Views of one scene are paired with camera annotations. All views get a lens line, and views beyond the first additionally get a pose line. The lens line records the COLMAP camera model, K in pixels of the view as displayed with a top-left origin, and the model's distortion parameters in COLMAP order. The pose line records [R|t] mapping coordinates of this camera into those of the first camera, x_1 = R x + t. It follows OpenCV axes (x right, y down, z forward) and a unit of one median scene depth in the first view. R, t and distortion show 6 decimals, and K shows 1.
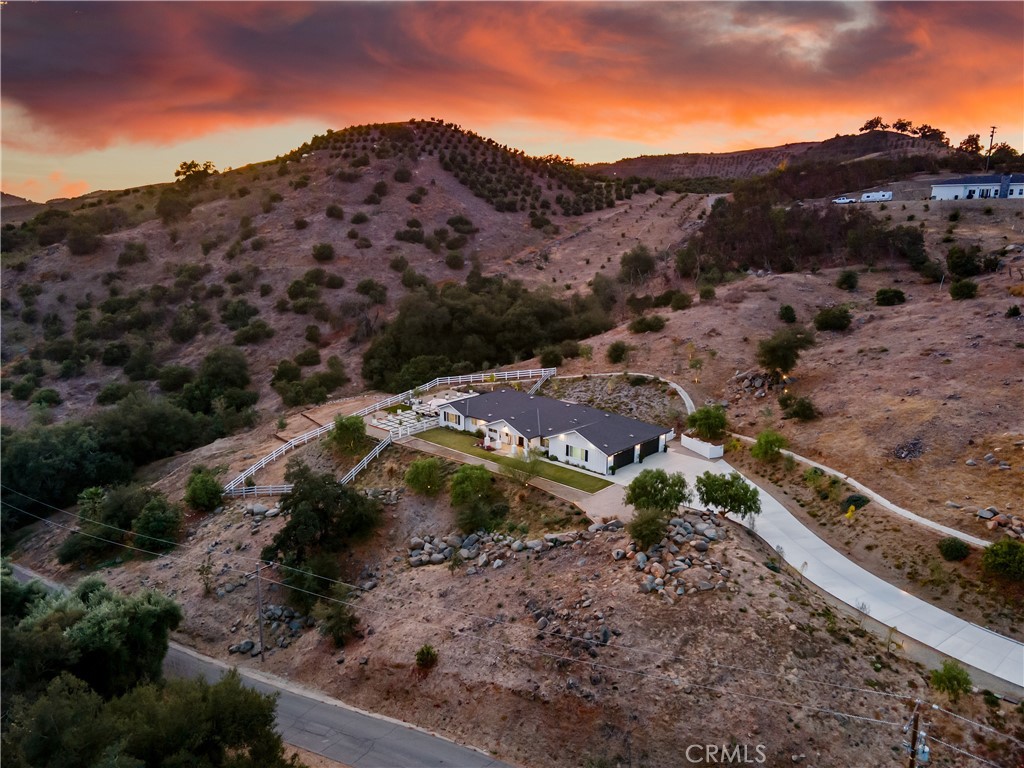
lens RADIAL K [[744.2, 0, 512.0], [0, 744.2, 384.0], [0, 0, 1]] dist [0.044198, 0.003815]
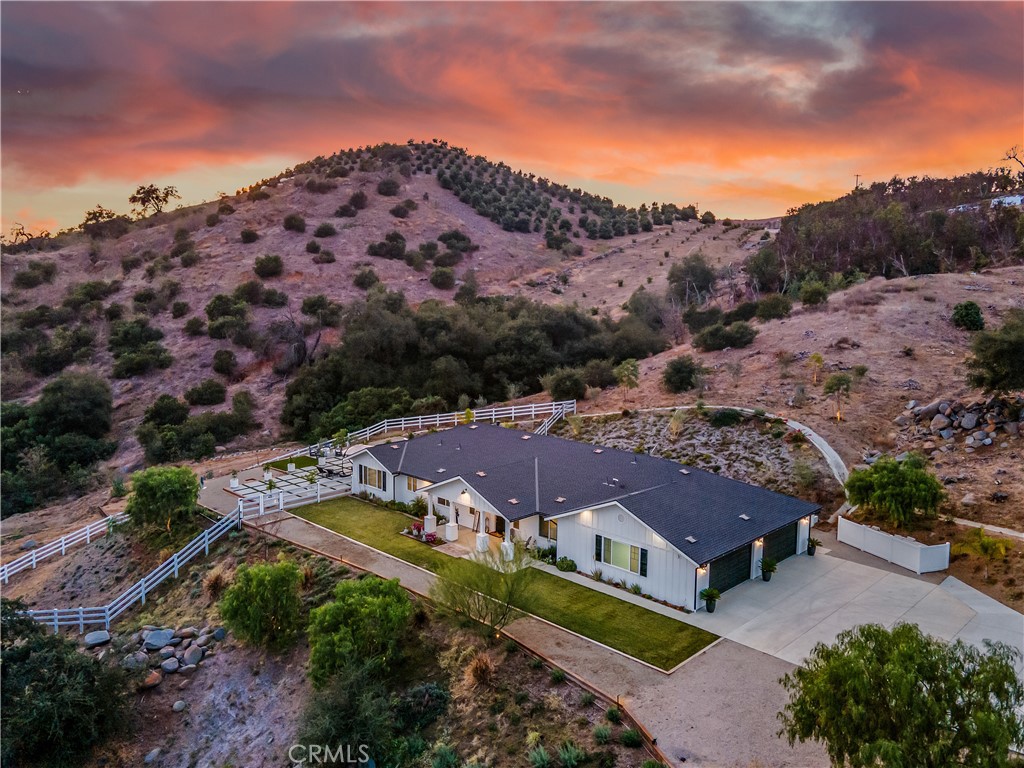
lens RADIAL K [[759.2, 0, 512.0], [0, 759.2, 384.0], [0, 0, 1]] dist [0.037514, 0.002749]
pose [[0.999483, 0.012839, -0.029487, 0.021605], [-0.015920, 0.994161, -0.106728, 0.025343], [0.027944, 0.107143, 0.993851, 0.330118]]
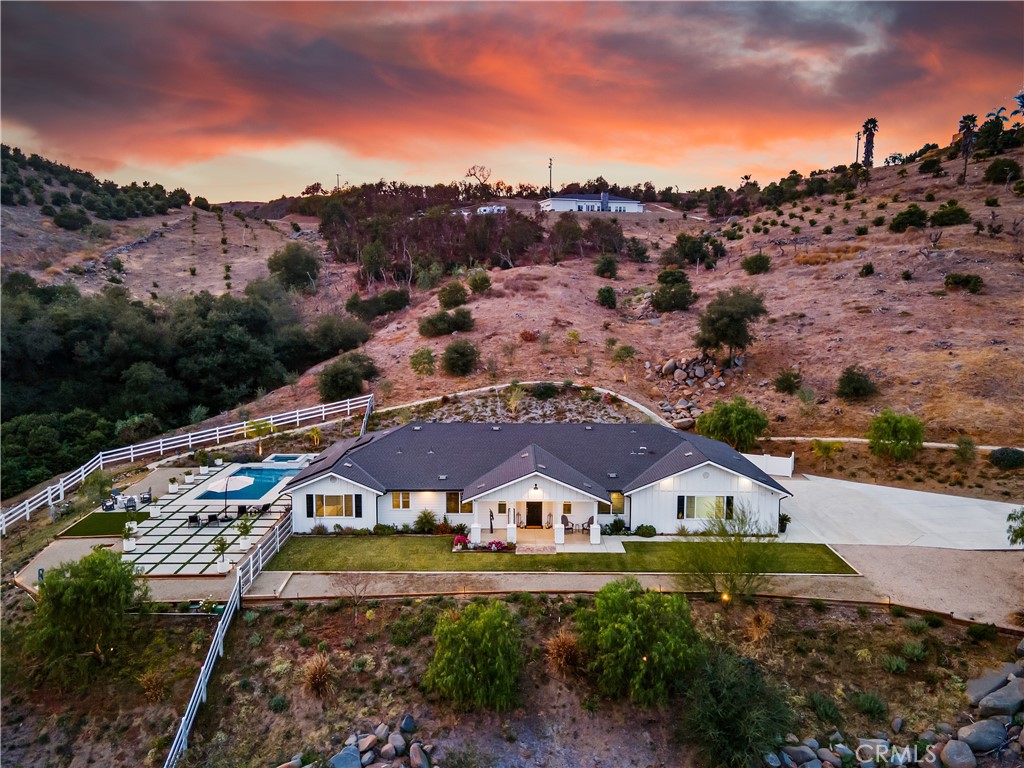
lens RADIAL K [[744.2, 0, 512.0], [0, 744.2, 384.0], [0, 0, 1]] dist [0.044198, 0.003815]
pose [[0.735929, -0.092440, 0.670718, -0.200463], [0.155670, 0.987198, -0.034747, 0.005443], [-0.658919, 0.129982, 0.740898, 0.424747]]
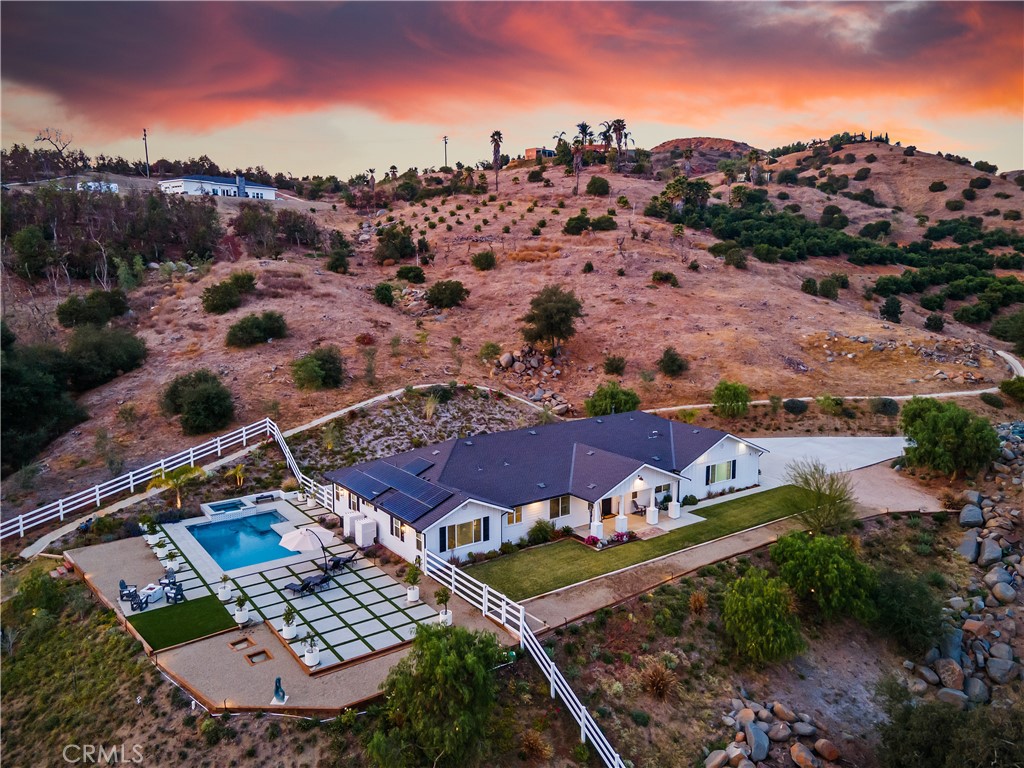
lens RADIAL K [[755.3, 0, 512.0], [0, 755.3, 384.0], [0, 0, 1]] dist [0.051867, 0.005082]
pose [[0.198453, -0.153107, 0.968078, -0.322537], [0.229741, 0.967472, 0.105915, -0.049289], [-0.952804, 0.201388, 0.227172, 0.606247]]
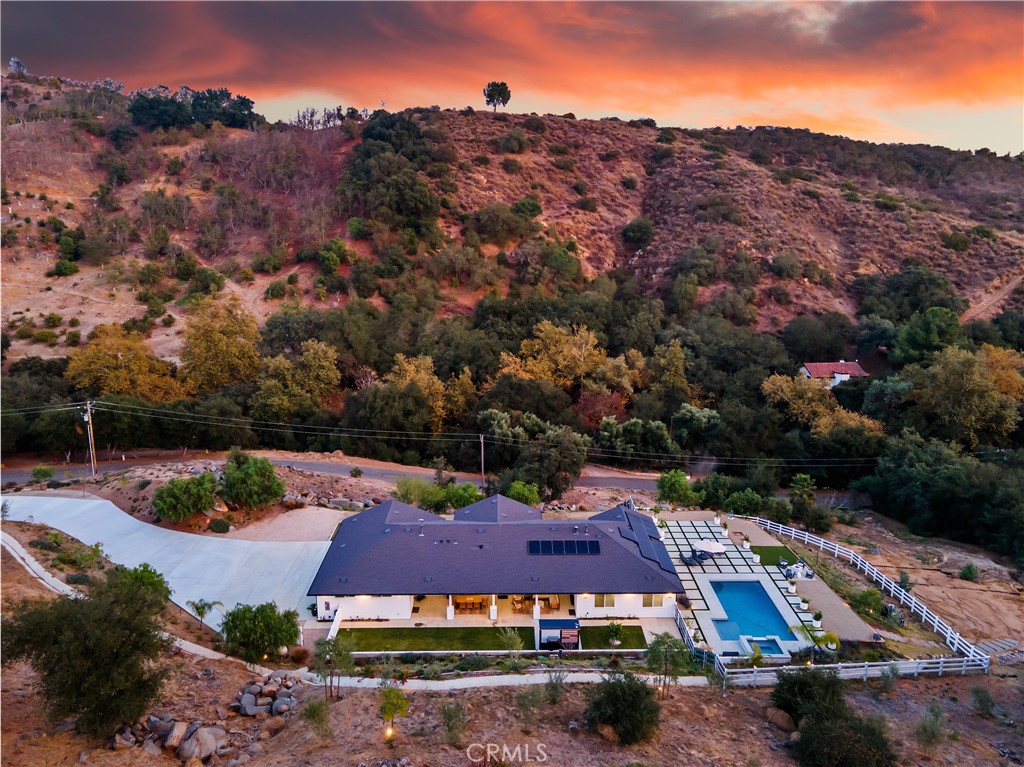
lens RADIAL K [[744.2, 0, 512.0], [0, 744.2, 383.5], [0, 0, 1]] dist [0.044198, 0.003815]
pose [[-0.728107, 0.172115, -0.663503, 0.305729], [-0.159579, 0.898805, 0.408271, -0.241991], [0.666629, 0.403146, -0.626960, 0.922338]]
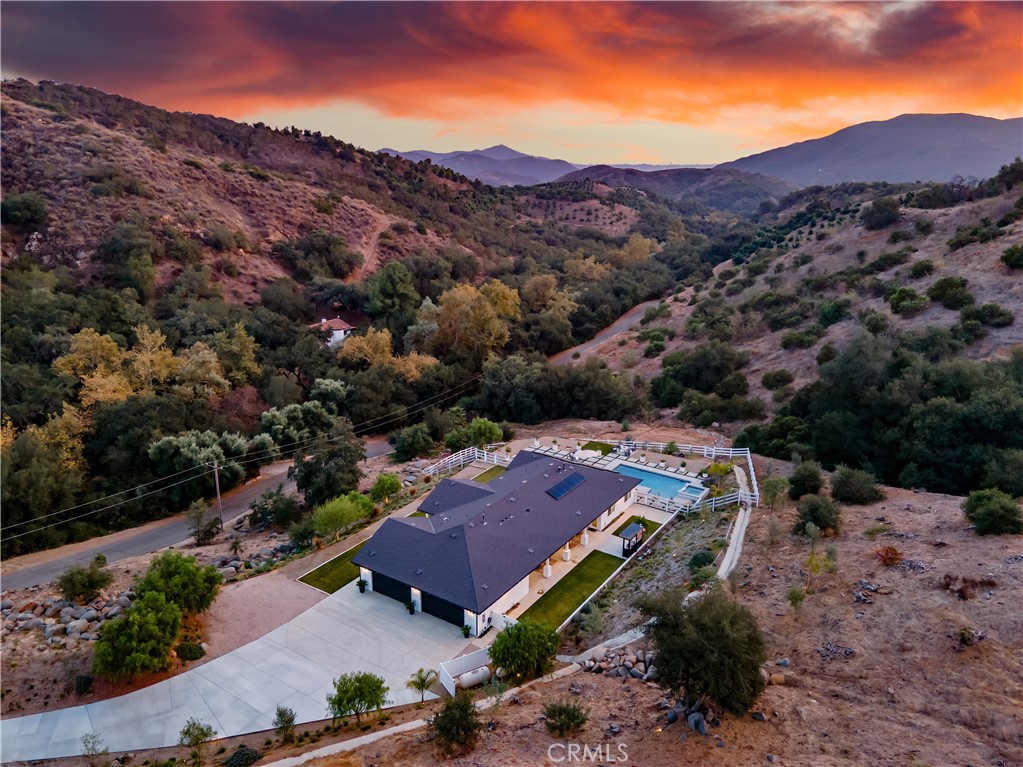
lens RADIAL K [[754.6, 0, 511.5], [0, 754.6, 383.5], [0, 0, 1]] dist [0.051867, 0.005082]
pose [[0.150655, 0.287061, -0.945991, 0.472633], [-0.230651, 0.940710, 0.248726, -0.171010], [0.961303, 0.180722, 0.207934, 0.560649]]
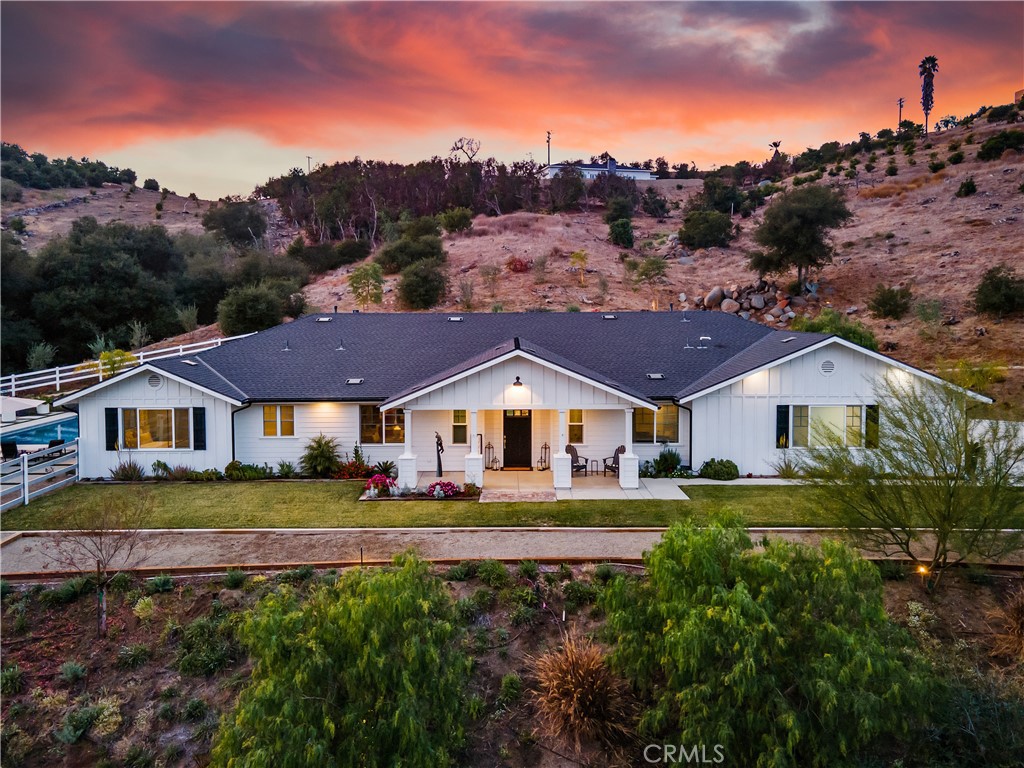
lens RADIAL K [[798.7, 0, 502.6], [0, 798.7, 359.0], [0, 0, 1]] dist [0.008412, 0.089146]
pose [[0.742352, -0.049790, 0.668158, -0.117744], [0.162160, 0.980939, -0.107068, 0.048556], [-0.650091, 0.187830, 0.736276, 0.515562]]
